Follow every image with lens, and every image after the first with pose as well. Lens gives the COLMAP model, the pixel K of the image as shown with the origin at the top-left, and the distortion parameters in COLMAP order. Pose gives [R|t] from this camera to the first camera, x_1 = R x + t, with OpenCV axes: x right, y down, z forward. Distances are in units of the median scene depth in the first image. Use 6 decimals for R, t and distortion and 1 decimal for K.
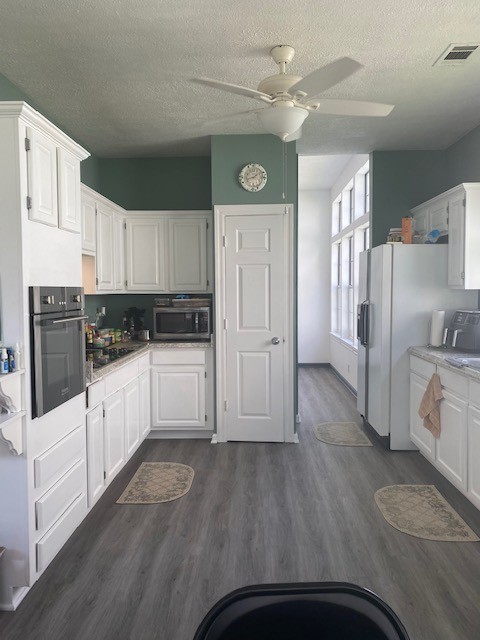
lens RADIAL K [[475.9, 0, 239.5], [0, 475.9, 319.9], [0, 0, 1]] dist [0.006987, -0.020320]
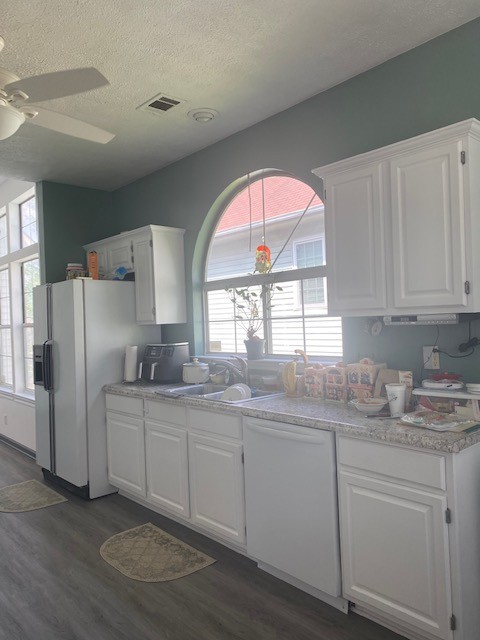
lens RADIAL K [[475.9, 0, 239.8], [0, 475.9, 318.6], [0, 0, 1]] dist [0.006987, -0.020320]
pose [[0.719251, -0.015520, 0.694577, -0.126494], [0.075561, 0.995567, -0.056000, -0.003607], [-0.690629, 0.092761, 0.717236, 0.115267]]
